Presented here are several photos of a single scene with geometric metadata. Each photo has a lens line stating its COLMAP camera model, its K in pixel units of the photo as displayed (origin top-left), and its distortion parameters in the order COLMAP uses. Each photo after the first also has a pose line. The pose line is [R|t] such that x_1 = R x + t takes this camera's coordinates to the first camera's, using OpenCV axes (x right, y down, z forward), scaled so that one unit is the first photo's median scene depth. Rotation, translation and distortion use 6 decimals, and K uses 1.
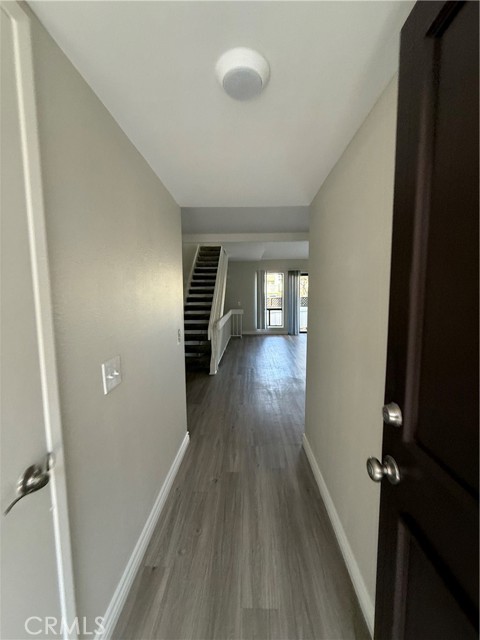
lens RADIAL K [[255.1, 0, 238.0], [0, 255.1, 320.1], [0, 0, 1]] dist [0.000432, -0.000380]
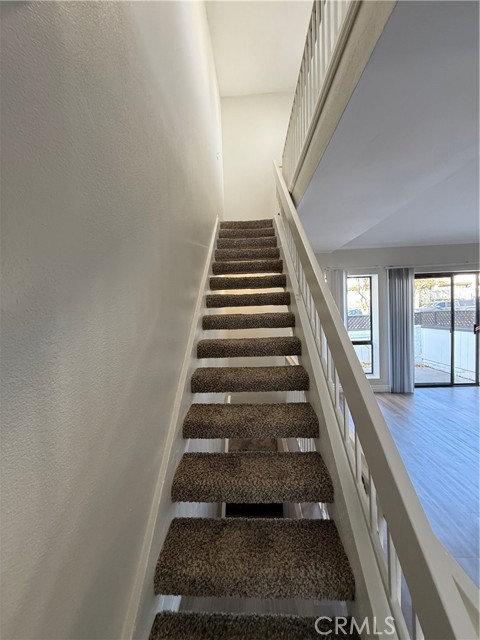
lens RADIAL K [[255.1, 0, 240.6], [0, 255.1, 319.7], [0, 0, 1]] dist [0.000432, -0.000380]
pose [[0.999705, -0.023975, -0.004012, -0.103380], [0.023714, 0.998158, -0.055833, -0.070654], [0.005343, 0.055721, 0.998432, 0.490644]]
